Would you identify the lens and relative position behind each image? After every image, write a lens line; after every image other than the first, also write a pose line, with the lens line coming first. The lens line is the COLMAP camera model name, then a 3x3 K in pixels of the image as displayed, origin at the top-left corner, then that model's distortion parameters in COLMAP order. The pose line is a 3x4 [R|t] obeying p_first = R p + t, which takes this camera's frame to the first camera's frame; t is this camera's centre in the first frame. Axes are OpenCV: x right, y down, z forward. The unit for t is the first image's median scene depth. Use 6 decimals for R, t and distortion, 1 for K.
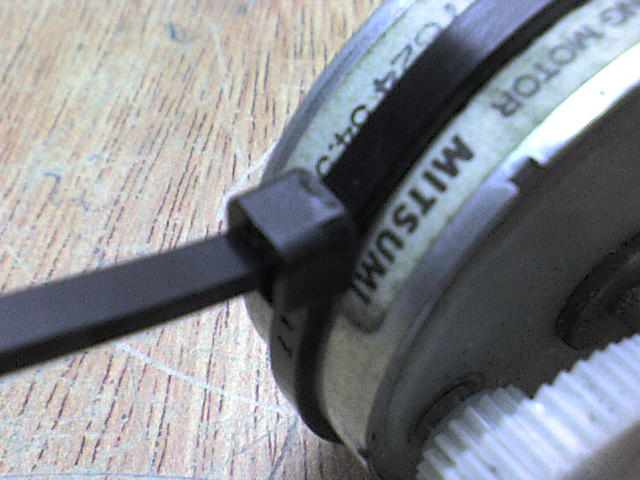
lens RADIAL K [[858.7, 0, 320.0], [0, 858.7, 240.0], [0, 0, 1]] dist [0.257684, -0.014840]
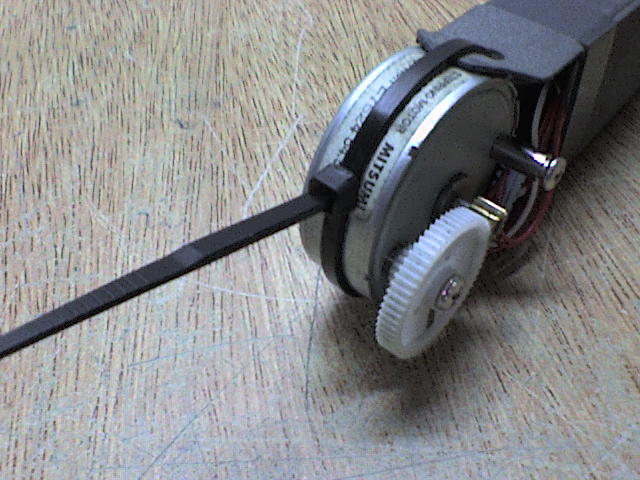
lens RADIAL K [[728.7, 0, 320.0], [0, 728.7, 240.0], [0, 0, 1]] dist [0.009097, -0.191754]
pose [[0.975911, -0.171381, 0.135004, -0.387695], [0.176848, 0.983796, -0.029513, 0.201641], [-0.127758, 0.052677, 0.990405, -1.175048]]
